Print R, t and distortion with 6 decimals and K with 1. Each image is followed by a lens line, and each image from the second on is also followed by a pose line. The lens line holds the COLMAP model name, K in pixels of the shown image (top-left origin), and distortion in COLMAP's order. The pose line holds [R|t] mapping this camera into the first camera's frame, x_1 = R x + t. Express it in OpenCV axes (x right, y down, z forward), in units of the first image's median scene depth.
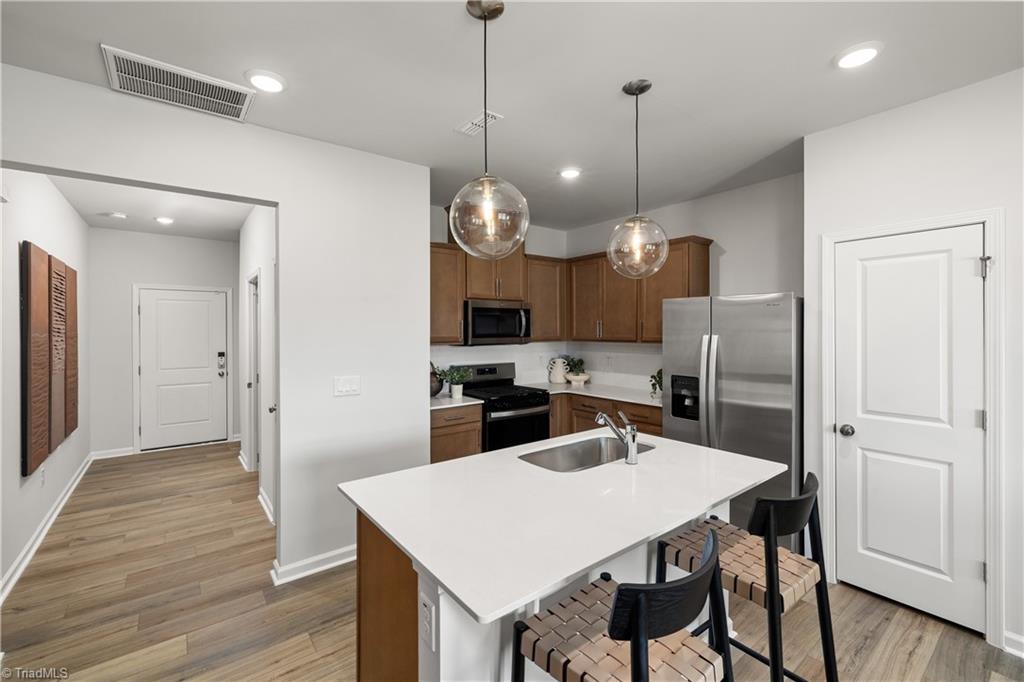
lens RADIAL K [[437.8, 0, 512.8], [0, 437.8, 334.3], [0, 0, 1]] dist [0.003202, -0.000571]
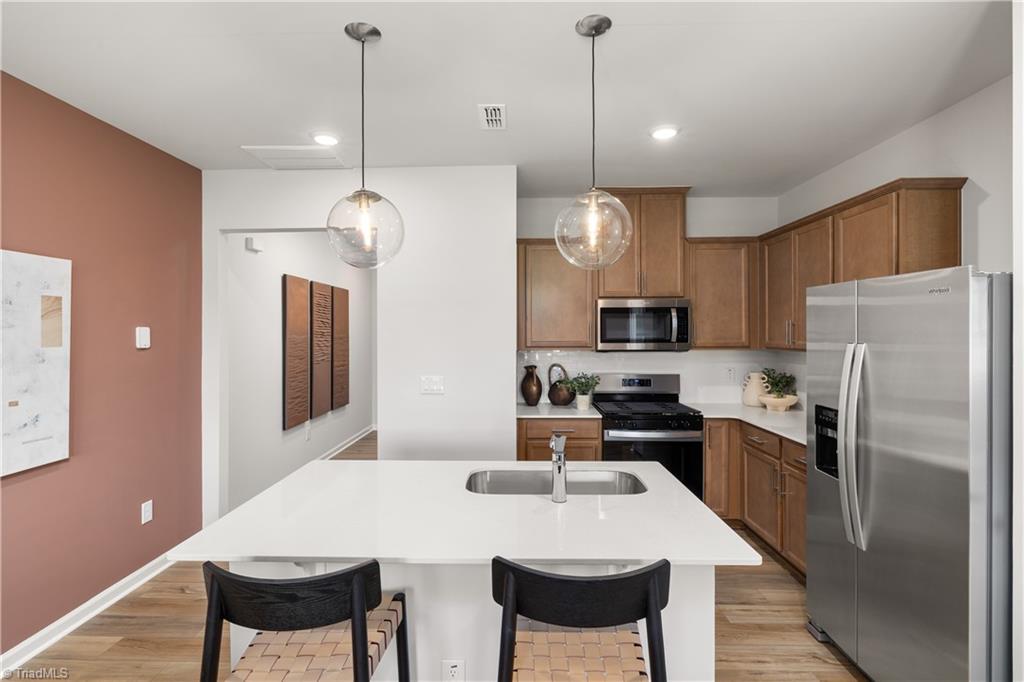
lens RADIAL K [[494.9, 0, 510.8], [0, 494.9, 334.2], [0, 0, 1]] dist [-0.000076, 0.000070]
pose [[0.776191, 0.002993, -0.630491, 0.398573], [-0.007234, 0.999965, -0.004158, -0.003560], [0.630456, 0.007788, 0.776186, 0.122557]]
